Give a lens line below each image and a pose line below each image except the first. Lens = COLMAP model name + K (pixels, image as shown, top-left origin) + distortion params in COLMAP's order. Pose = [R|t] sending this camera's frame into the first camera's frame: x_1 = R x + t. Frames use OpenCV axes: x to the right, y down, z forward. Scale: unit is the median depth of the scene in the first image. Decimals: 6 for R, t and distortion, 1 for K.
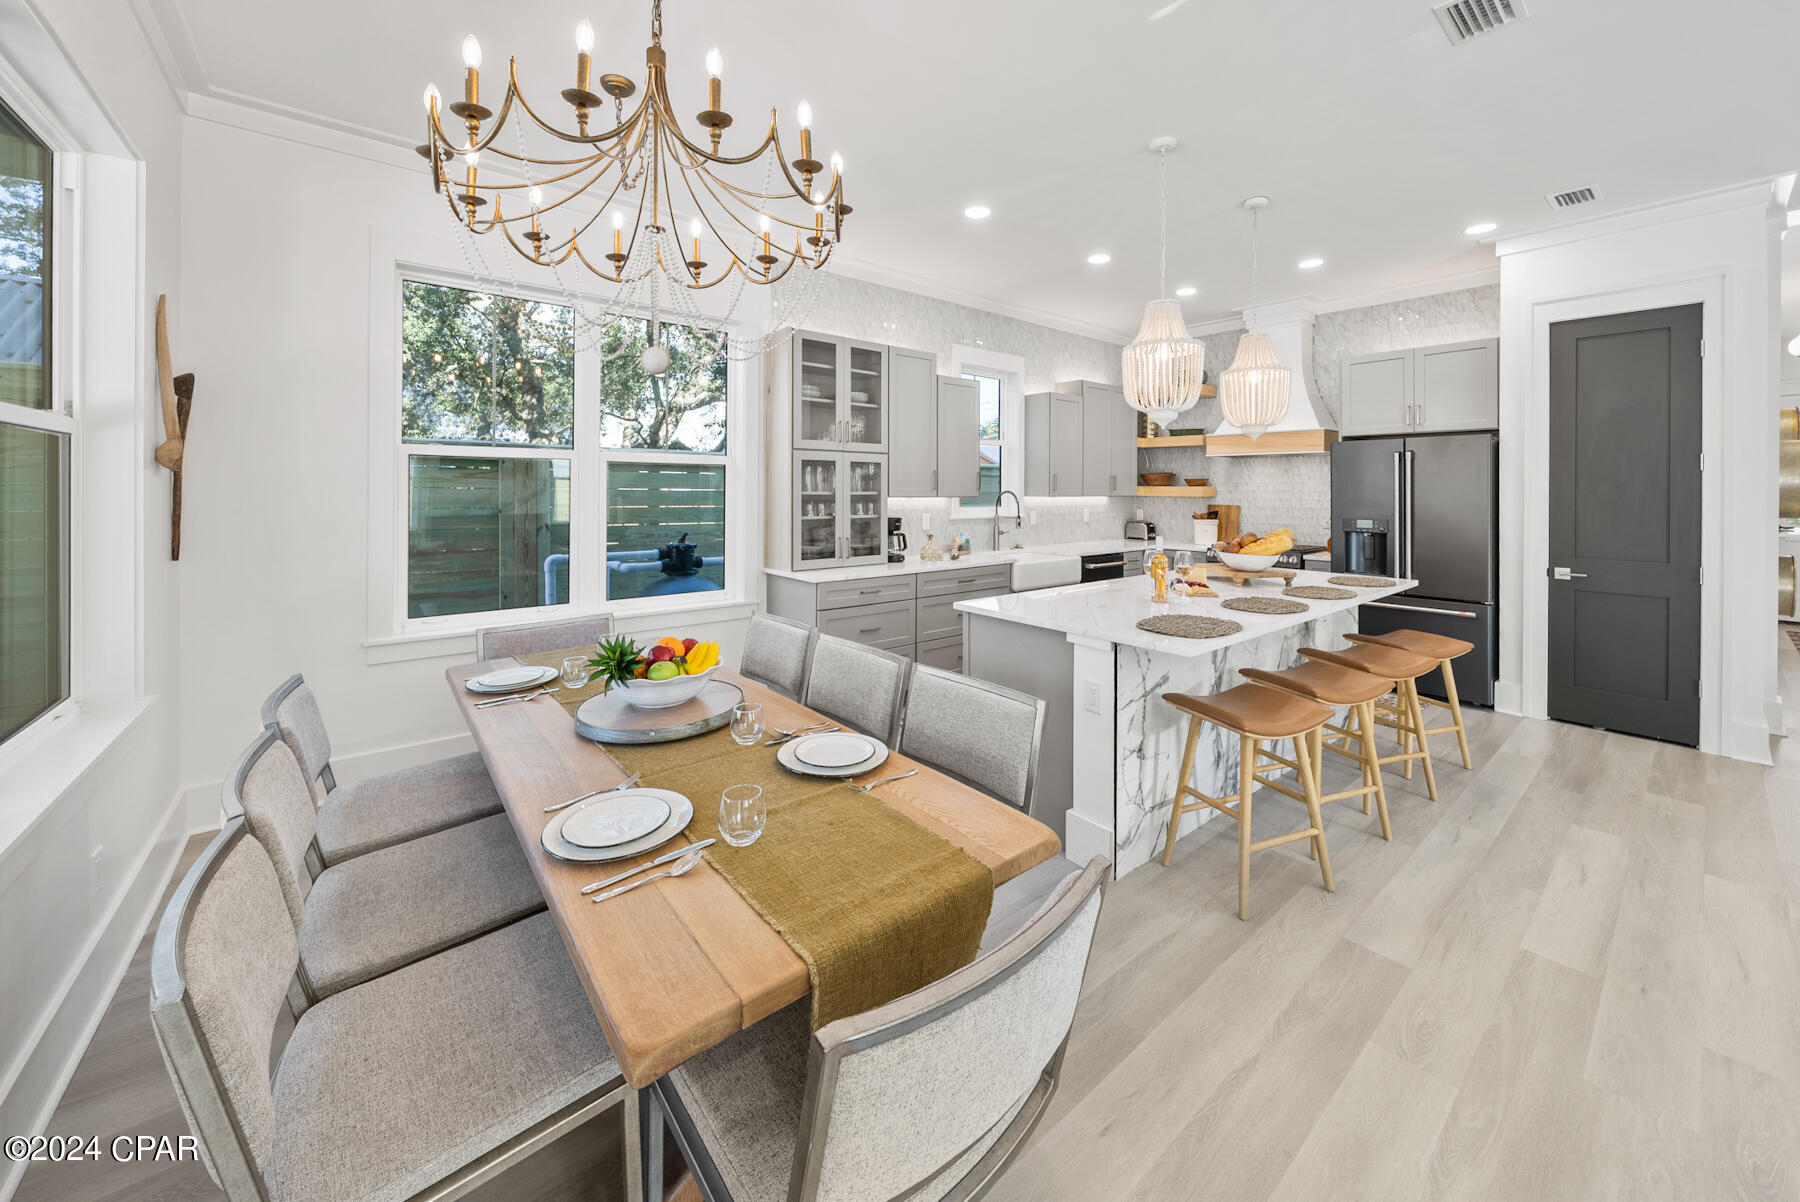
lens RADIAL K [[654.3, 0, 882.0], [0, 654.3, 488.6], [0, 0, 1]] dist [0.000099, -0.000008]
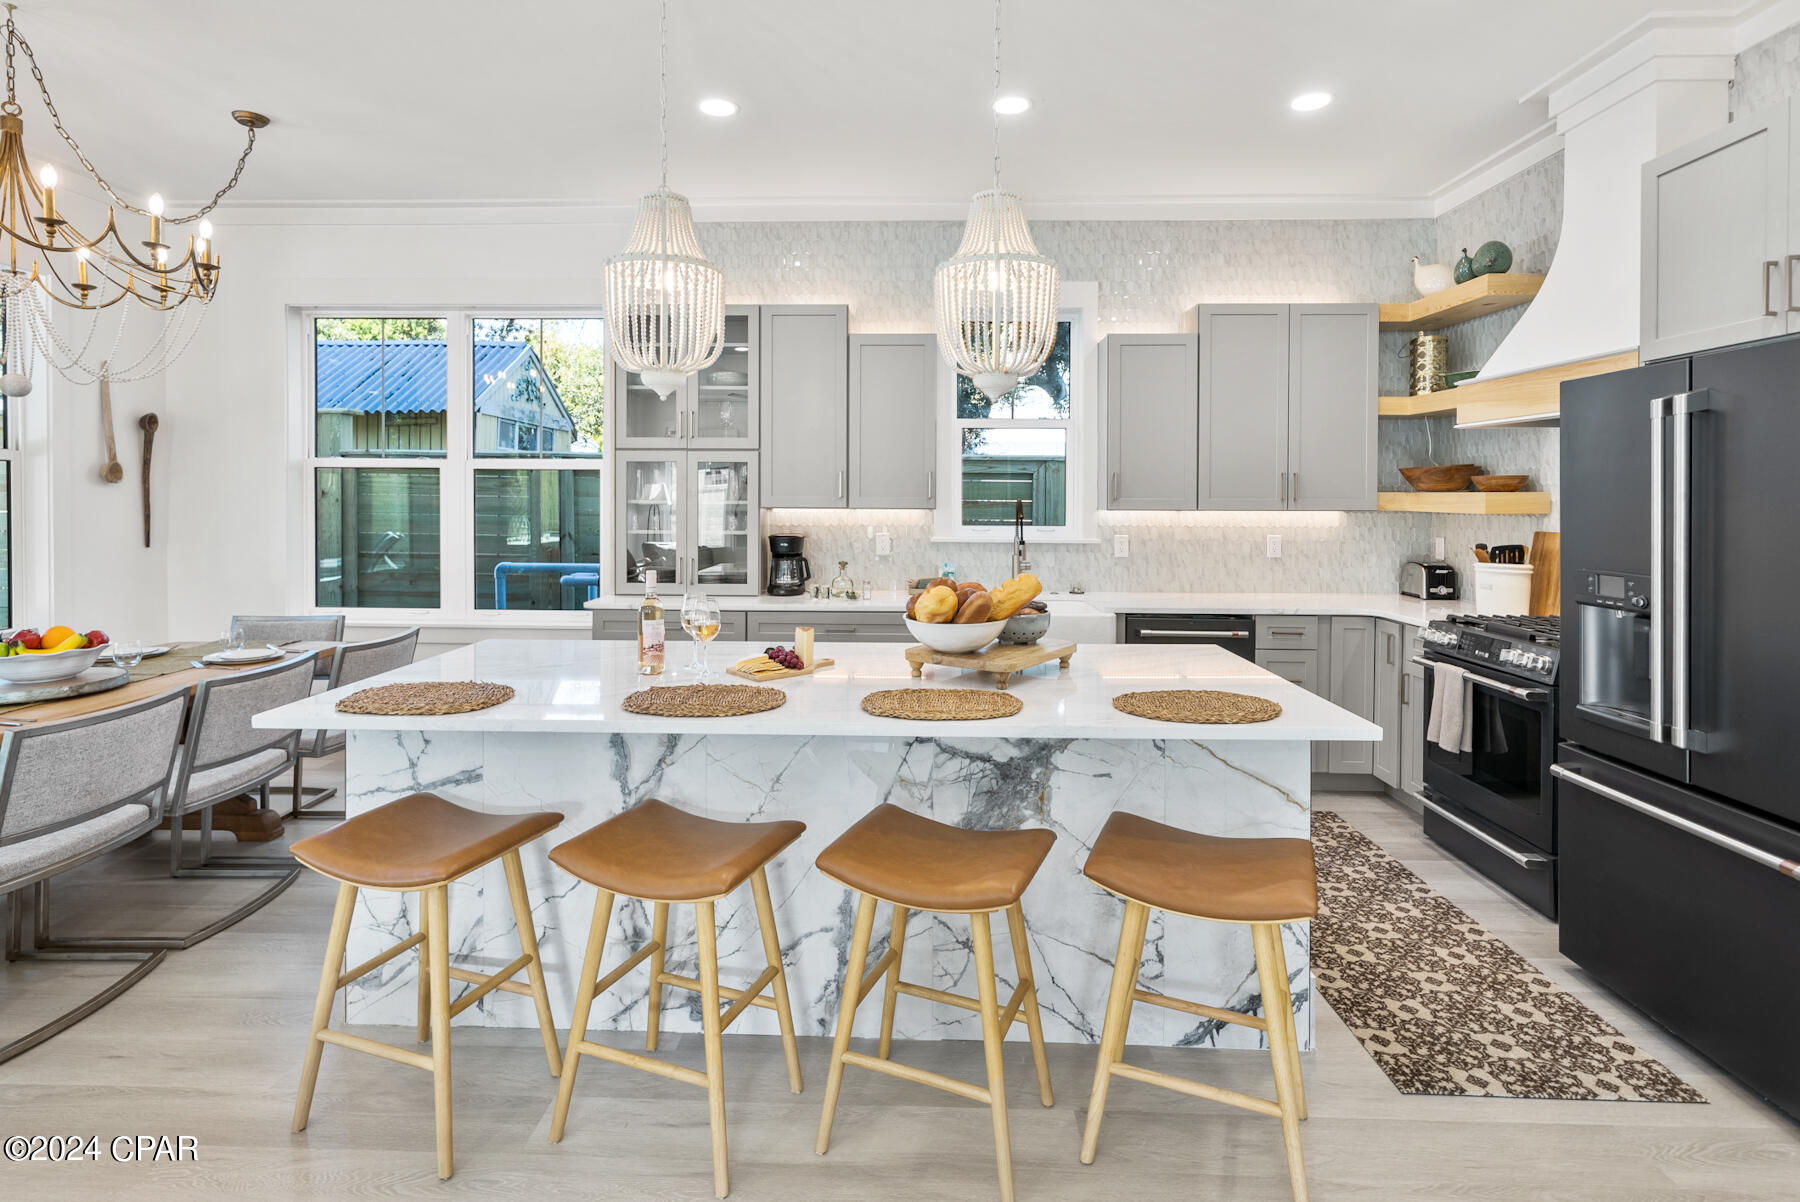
lens RADIAL K [[855.5, 0, 900.3], [0, 855.5, 511.7], [0, 0, 1]] dist [0.002670, 0.000579]
pose [[0.770991, 0.008263, -0.636793, 0.727292], [-0.000158, 0.999918, 0.012784, 0.004542], [0.636846, -0.009756, 0.770929, 0.330619]]
